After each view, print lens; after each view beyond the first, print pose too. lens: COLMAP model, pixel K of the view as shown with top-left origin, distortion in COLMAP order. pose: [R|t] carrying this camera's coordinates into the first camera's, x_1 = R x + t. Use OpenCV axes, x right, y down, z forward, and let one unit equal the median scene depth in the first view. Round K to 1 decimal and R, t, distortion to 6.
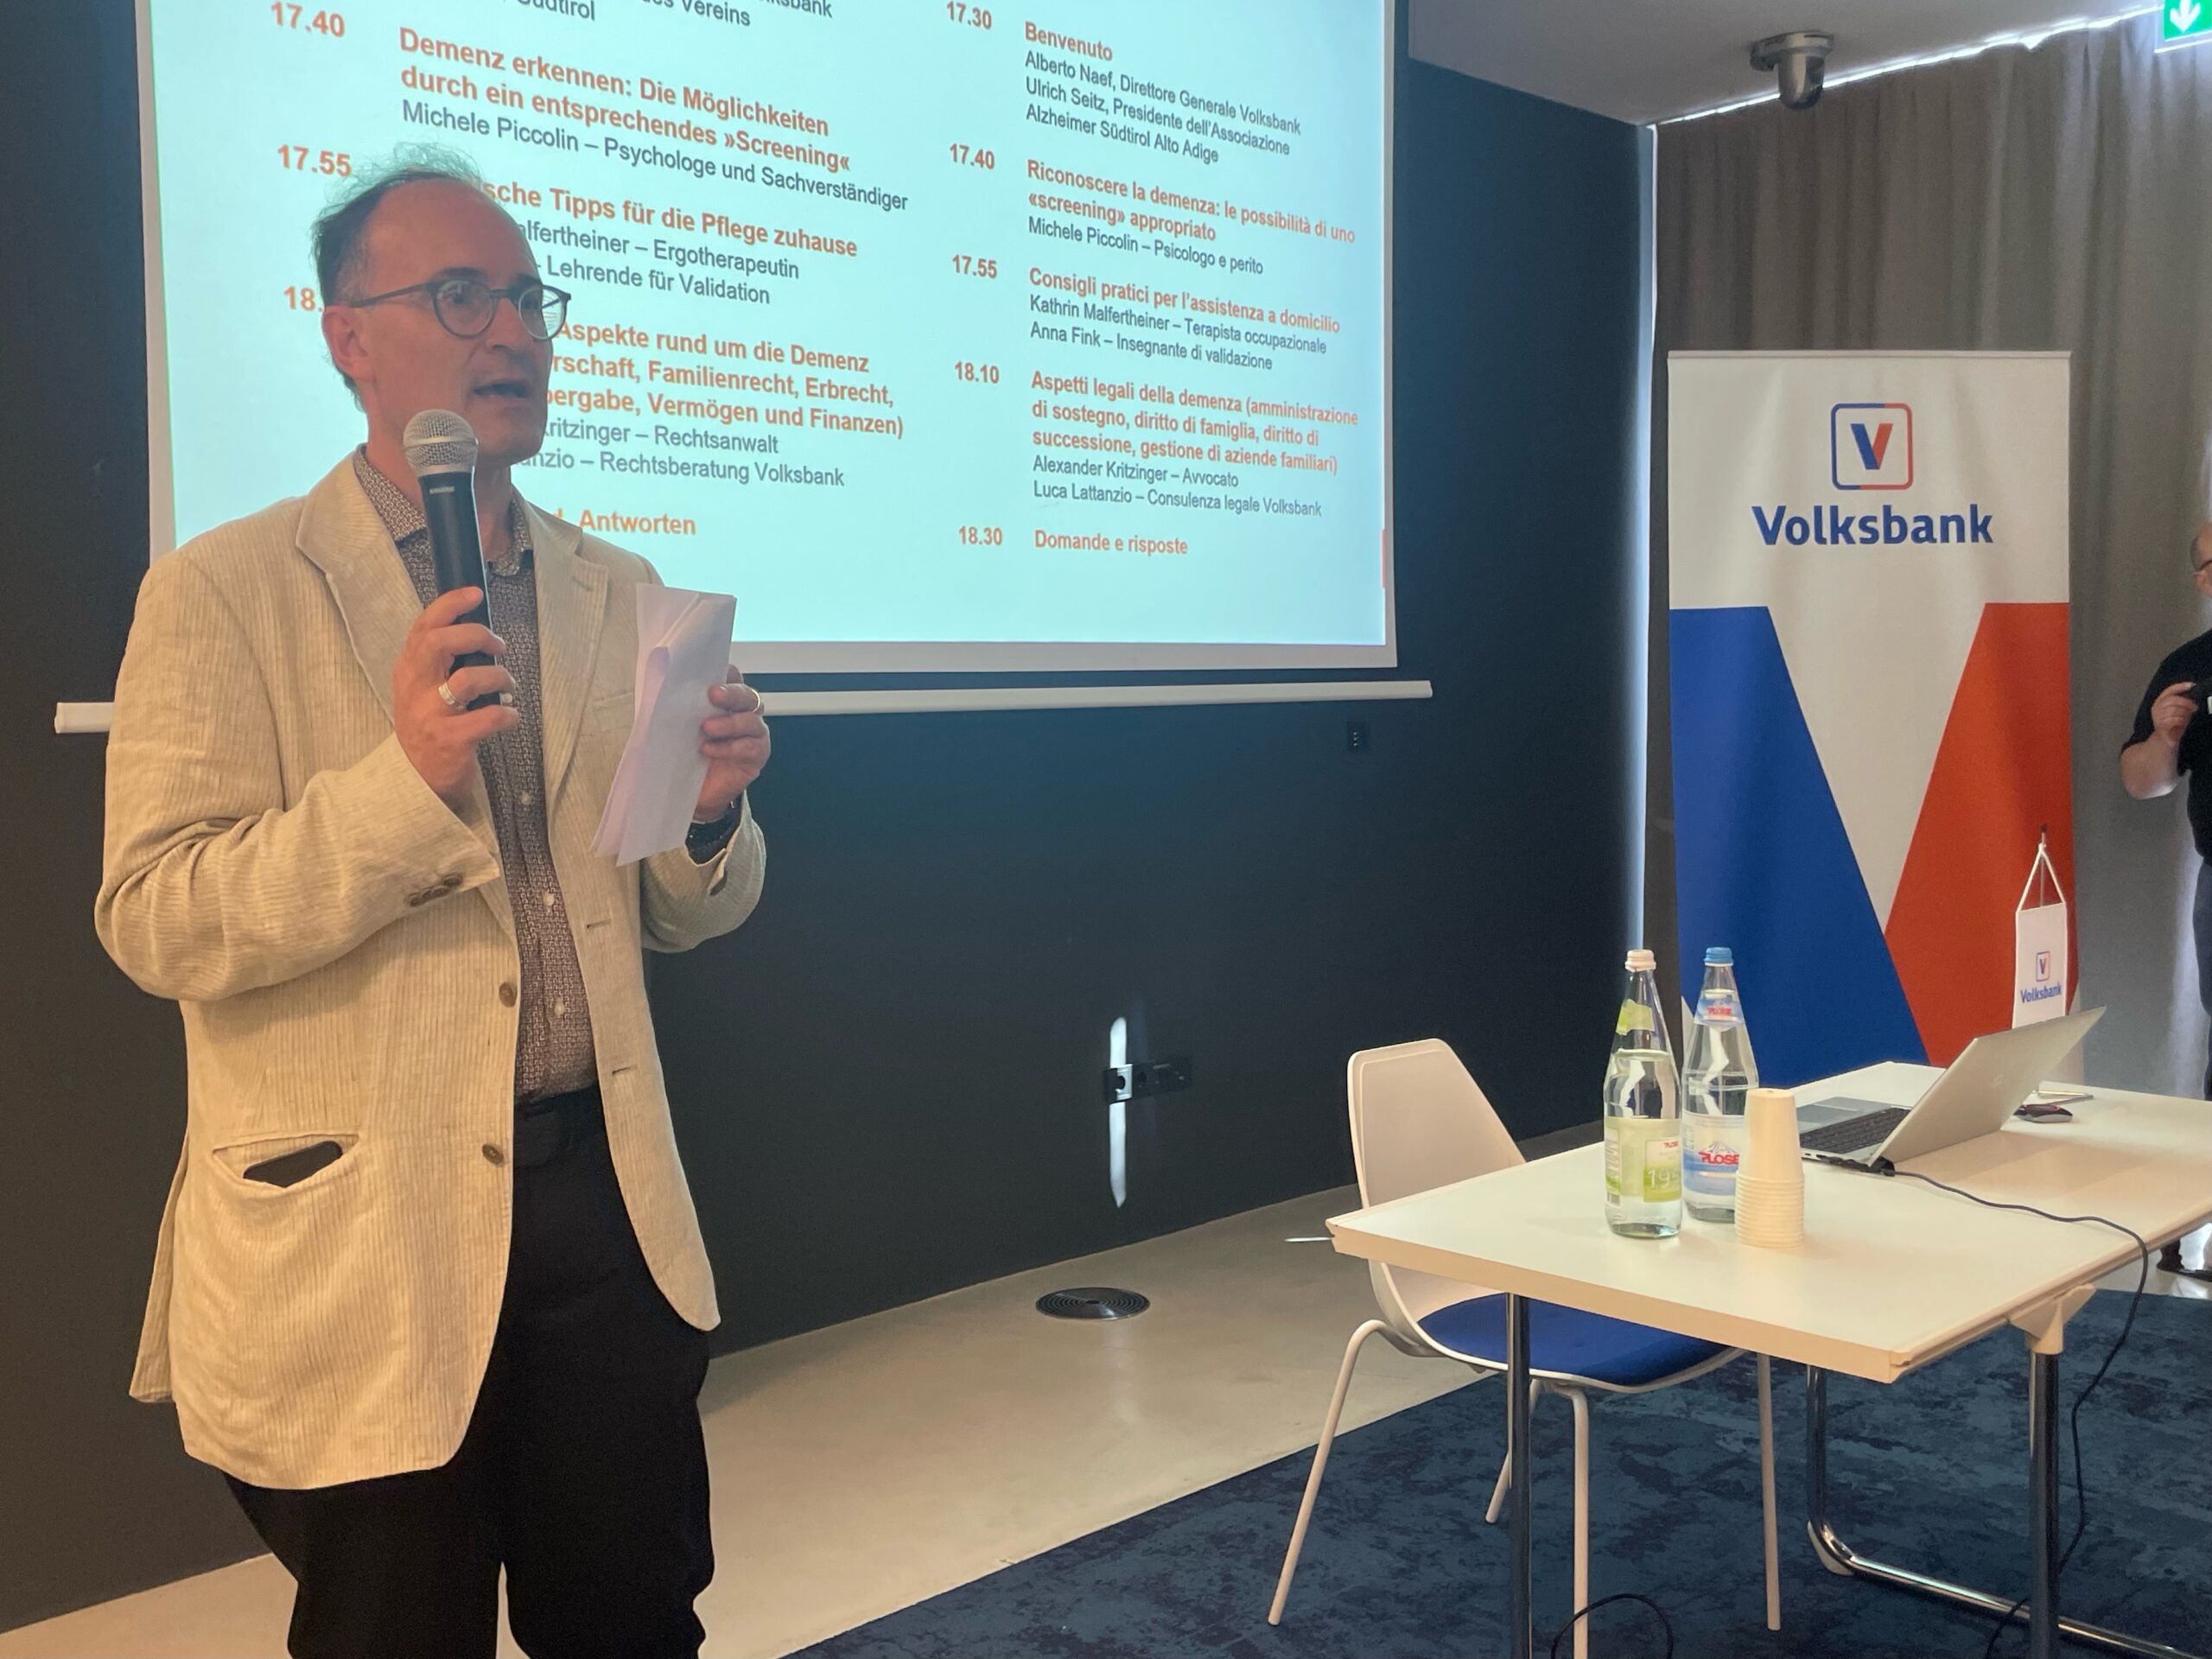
lens RADIAL K [[2205.7, 0, 1106.4], [0, 2205.7, 813.7], [0, 0, 1]] dist [0.025656, 0.000000]
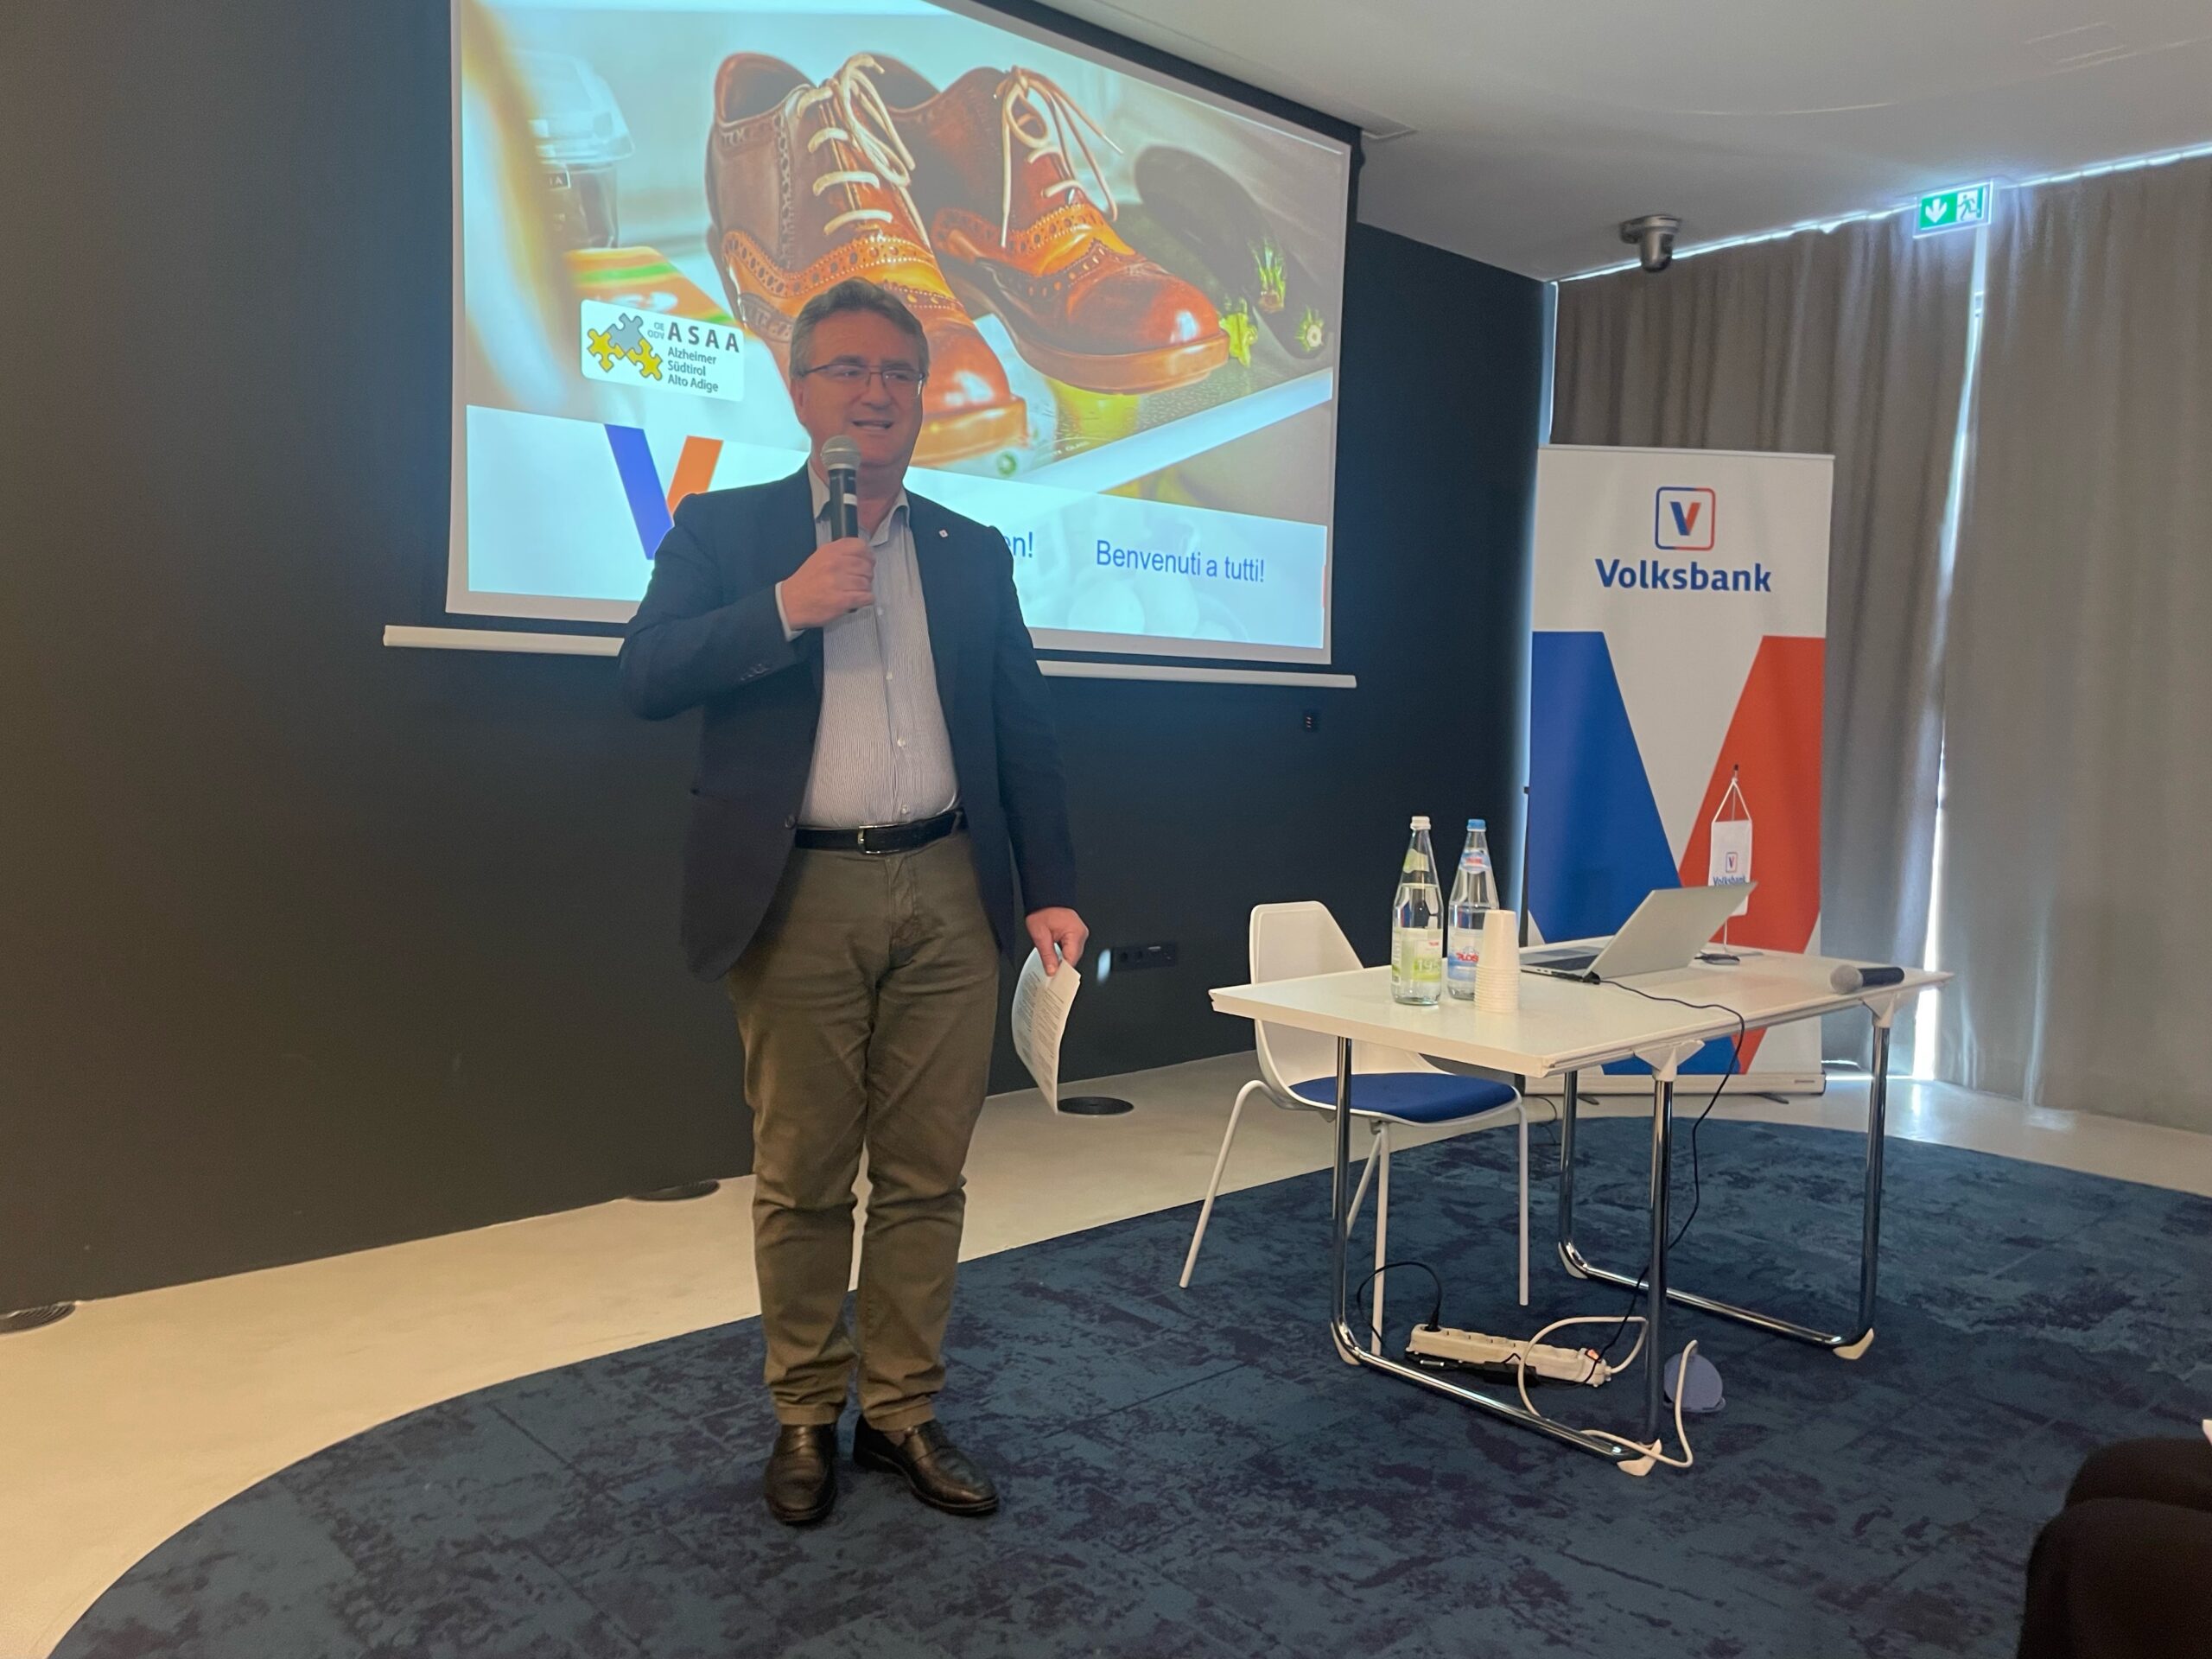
lens RADIAL K [[1700.7, 0, 1135.3], [0, 1700.7, 847.2], [0, 0, 1]] dist [0.075797, -0.112641]
pose [[0.998956, 0.039579, -0.022796, 0.047568], [-0.039175, 0.999072, 0.017901, 0.044710], [0.023483, -0.016989, 0.999580, -0.109513]]
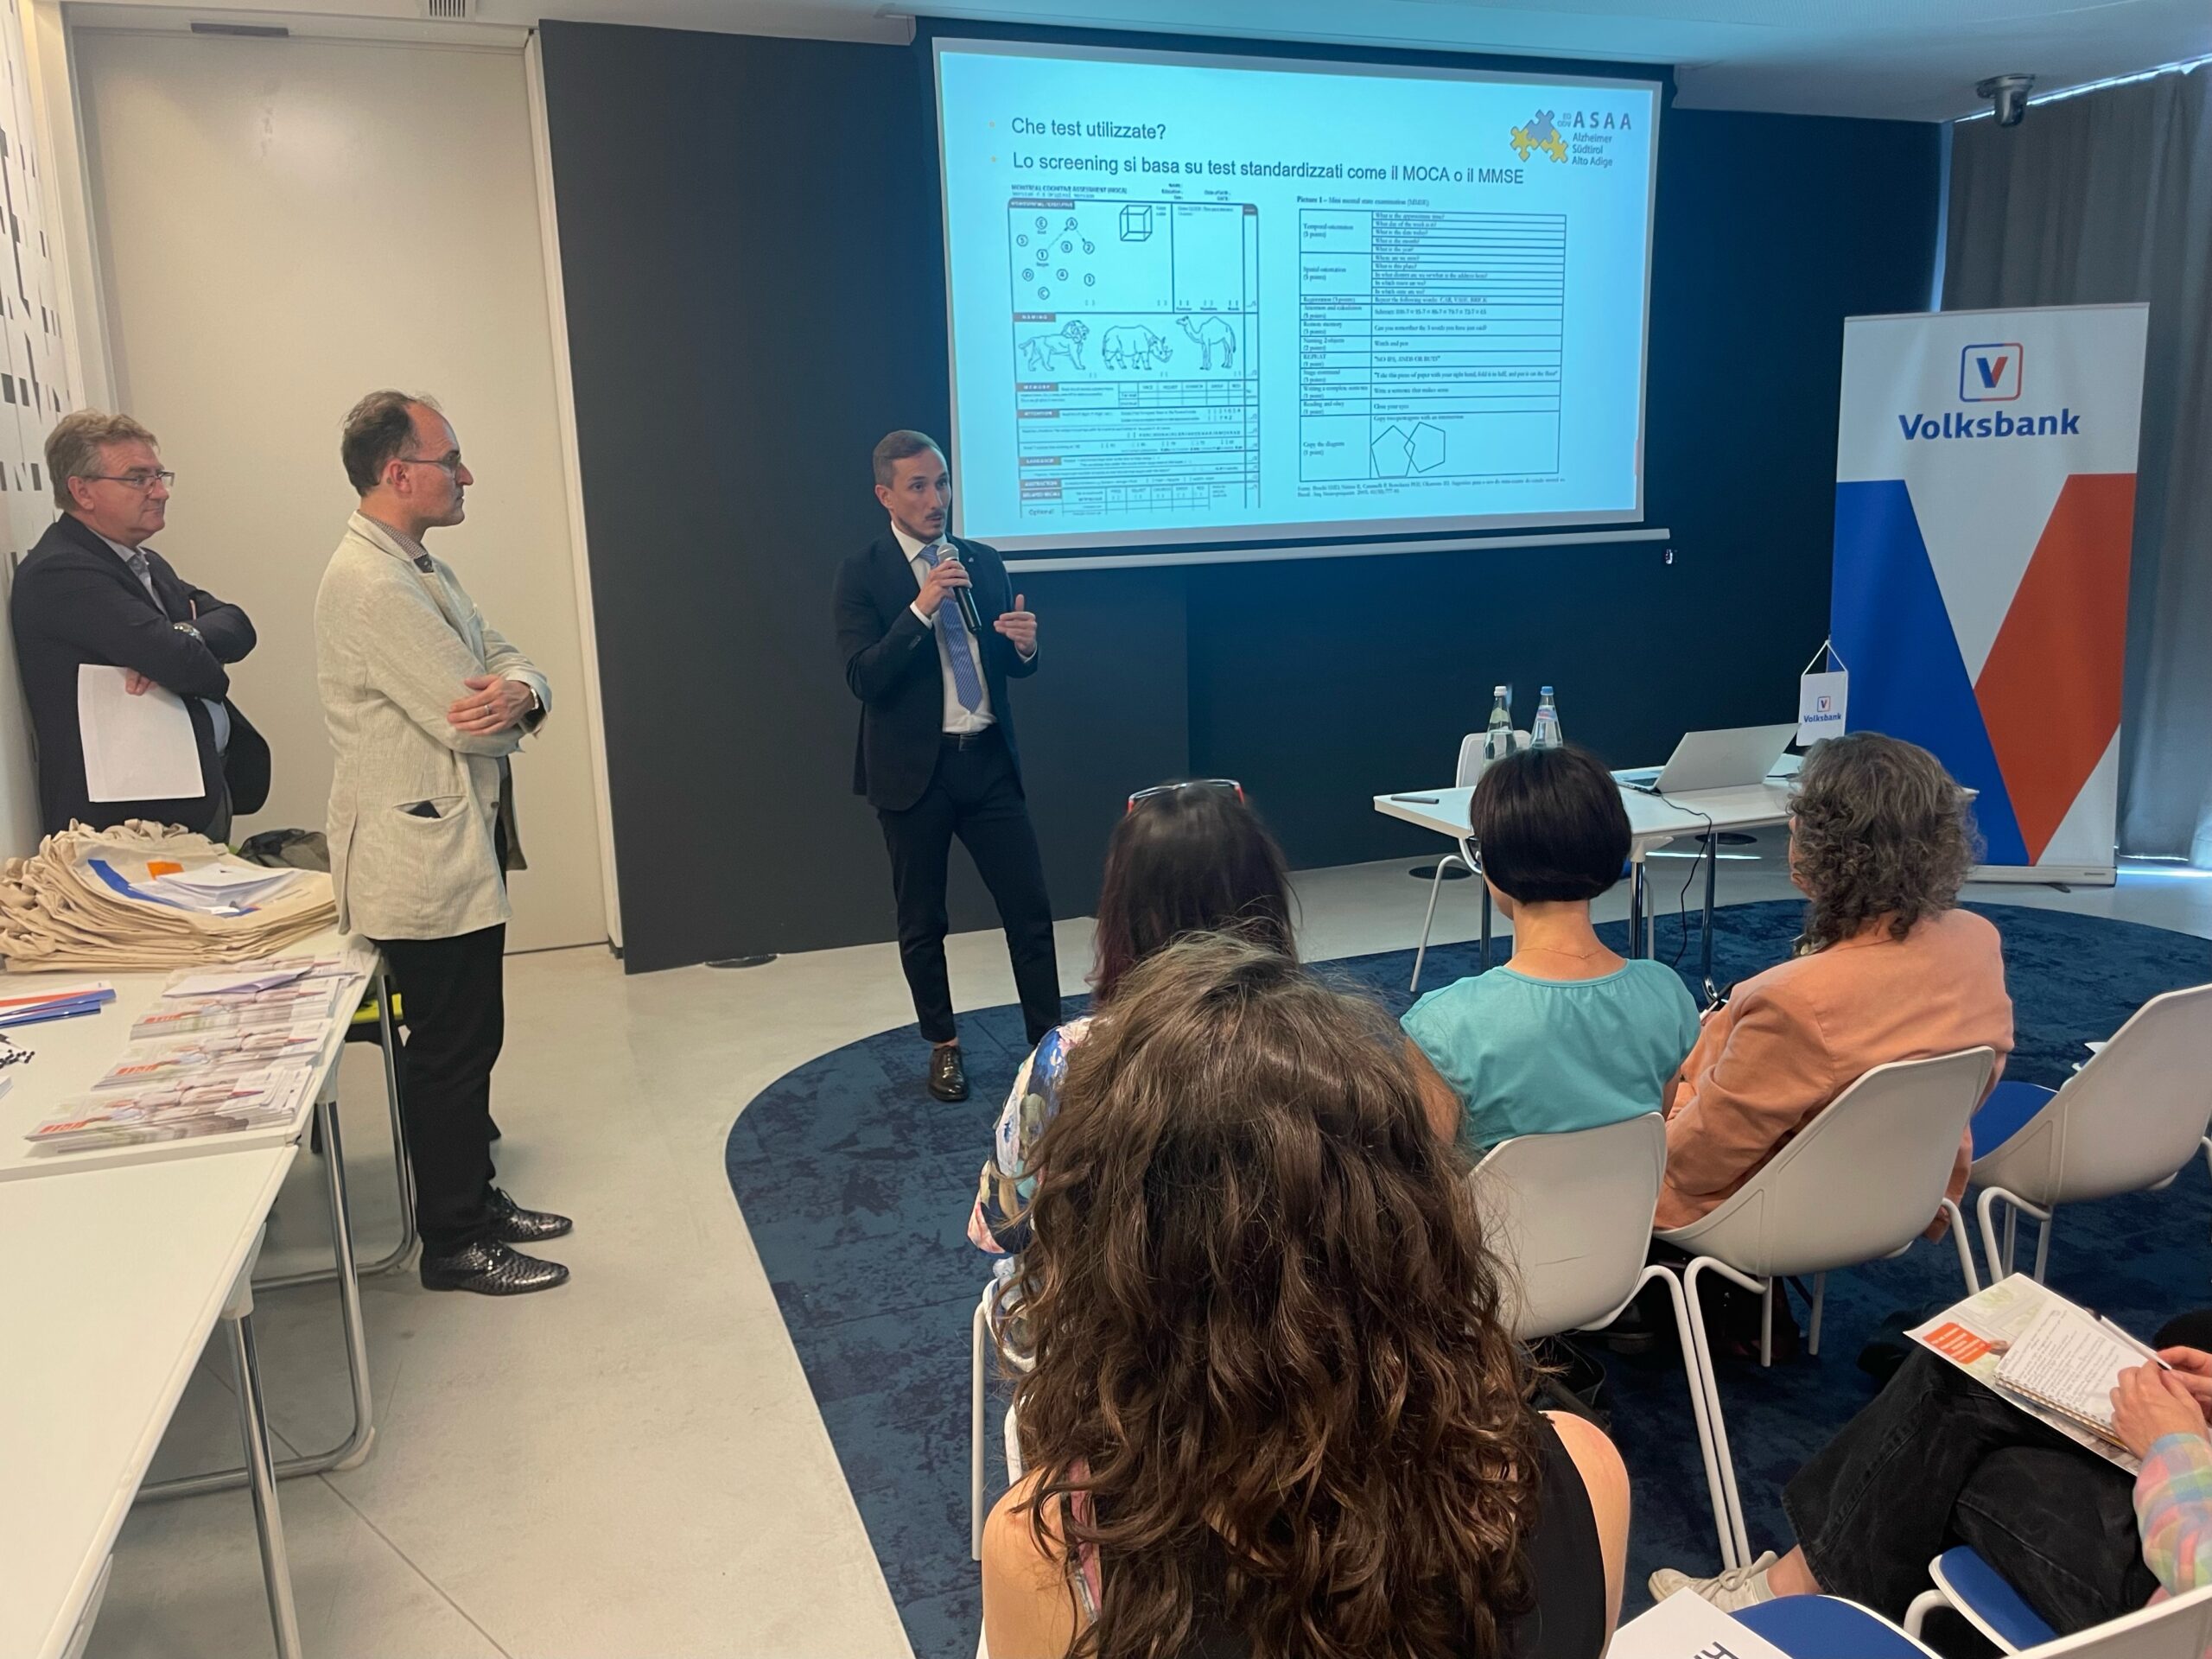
lens RADIAL K [[1700.7, 0, 1098.4], [0, 1700.7, 835.8], [0, 0, 1]] dist [0.075797, -0.112641]
pose [[0.915510, 0.072224, -0.395759, 0.367902], [-0.010213, 0.987608, 0.156608, -0.037912], [0.402166, -0.139334, 0.904903, -0.516944]]
